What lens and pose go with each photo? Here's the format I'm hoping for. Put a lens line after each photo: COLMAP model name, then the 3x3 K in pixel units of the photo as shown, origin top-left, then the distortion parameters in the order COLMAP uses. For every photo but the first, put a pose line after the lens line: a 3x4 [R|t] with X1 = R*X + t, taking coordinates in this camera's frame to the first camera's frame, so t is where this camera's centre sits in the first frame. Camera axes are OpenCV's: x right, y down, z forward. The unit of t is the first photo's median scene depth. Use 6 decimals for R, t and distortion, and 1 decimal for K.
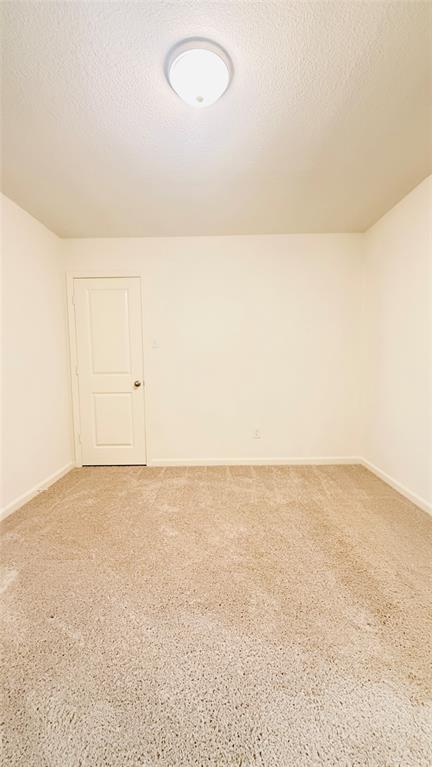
lens RADIAL K [[305.8, 0, 215.6], [0, 305.8, 383.8], [0, 0, 1]] dist [-0.001815, 0.000046]
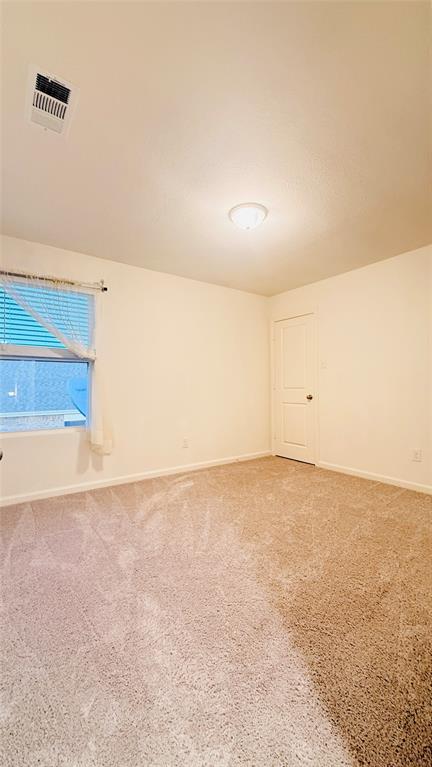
lens RADIAL K [[305.8, 0, 215.5], [0, 305.8, 383.1], [0, 0, 1]] dist [-0.001815, 0.000046]
pose [[0.599091, 0.005378, -0.800663, 0.527902], [-0.056823, 0.997742, -0.035816, 0.008864], [0.798662, 0.066953, 0.598044, -0.064013]]
